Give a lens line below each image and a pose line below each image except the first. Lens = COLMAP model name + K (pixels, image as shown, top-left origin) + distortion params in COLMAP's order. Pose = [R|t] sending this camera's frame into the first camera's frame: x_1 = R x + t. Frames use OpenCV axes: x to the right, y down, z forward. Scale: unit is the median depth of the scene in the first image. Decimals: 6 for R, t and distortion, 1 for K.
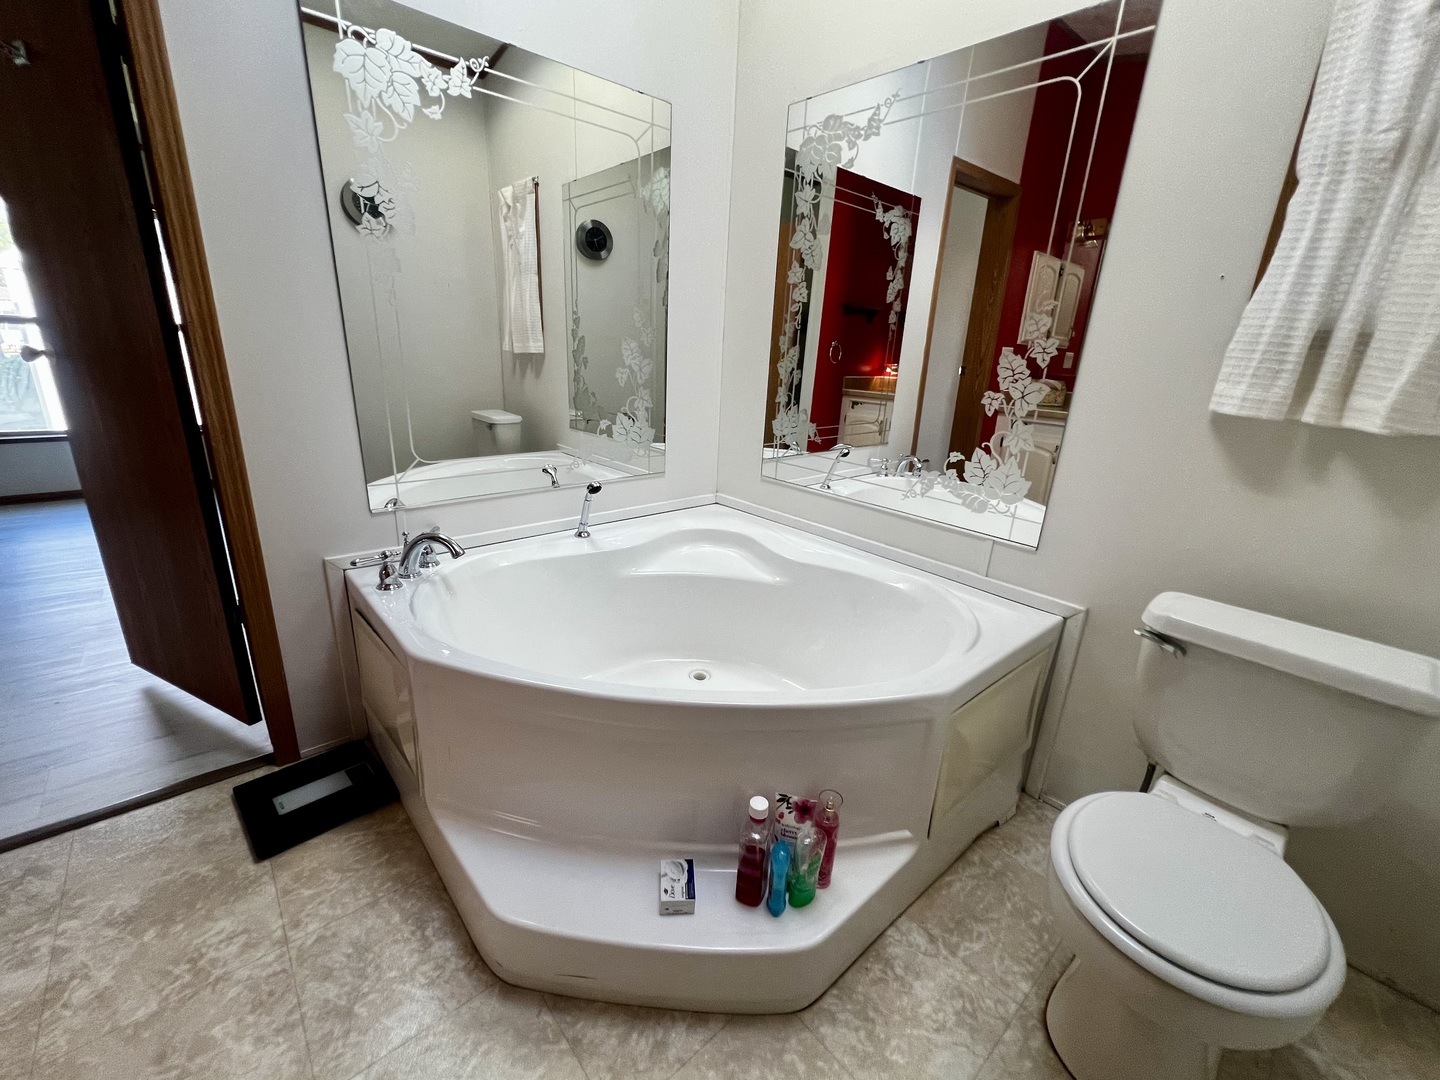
lens RADIAL K [[587.0, 0, 715.2], [0, 587.0, 534.6], [0, 0, 1]] dist [-0.005790, 0.000895]
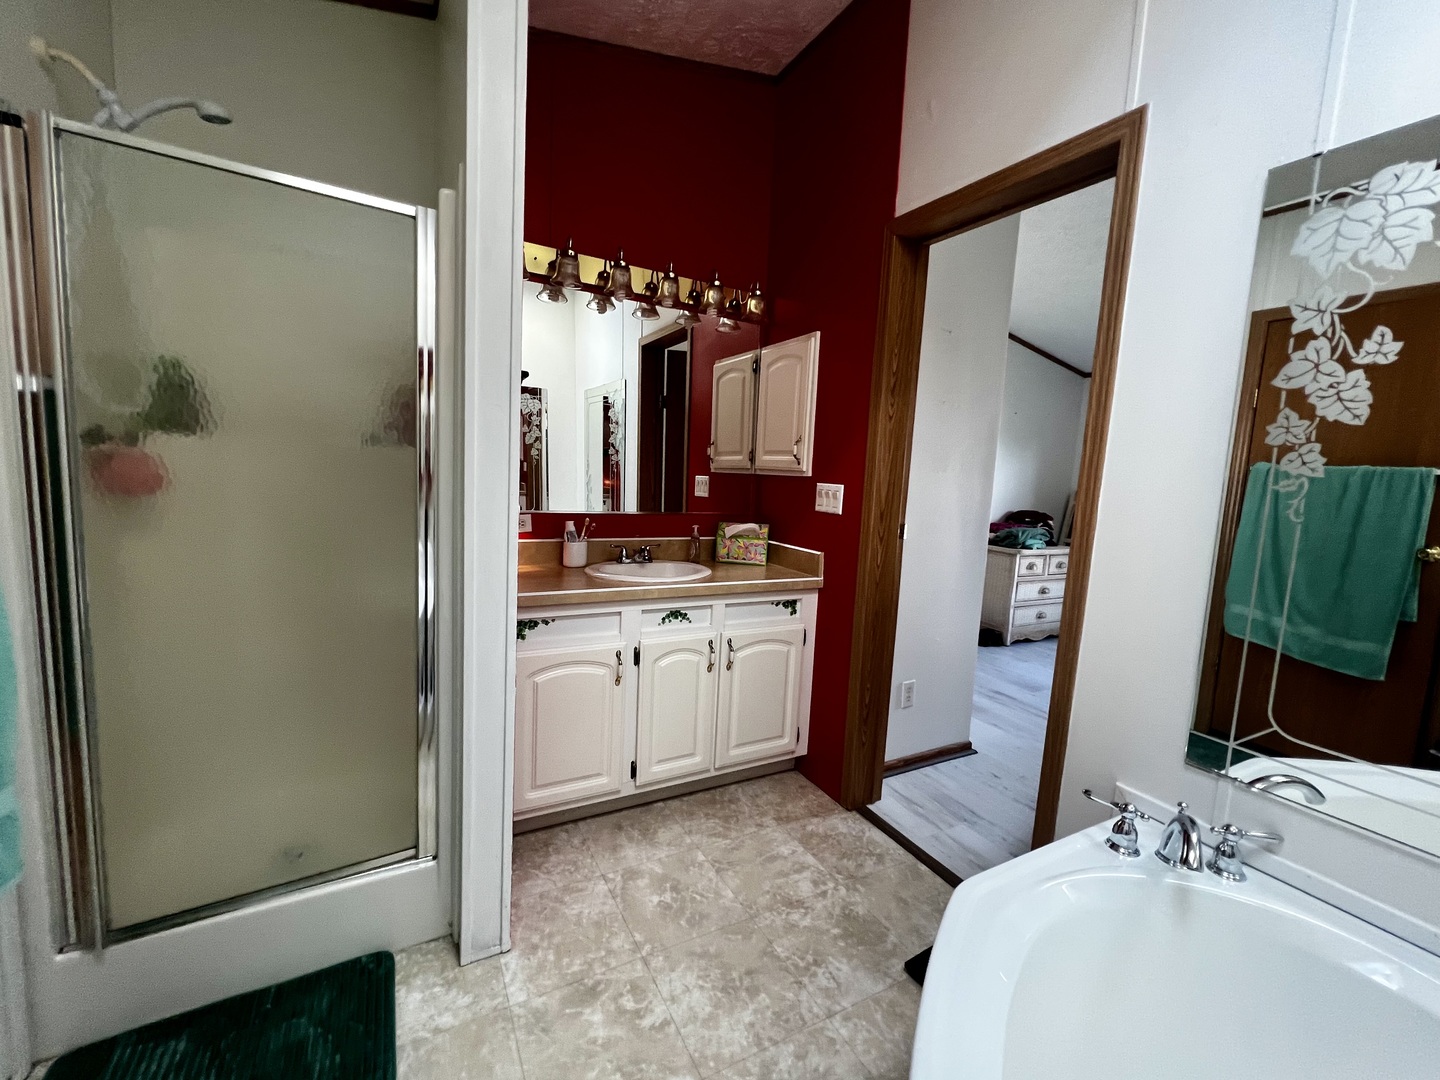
lens RADIAL K [[587.0, 0, 718.0], [0, 587.0, 542.5], [0, 0, 1]] dist [-0.005790, 0.000895]
pose [[-0.216402, 0.059809, -0.974471, 0.415011], [-0.356506, 0.924356, 0.135903, -0.272890], [0.908886, 0.376814, -0.178710, 0.641519]]
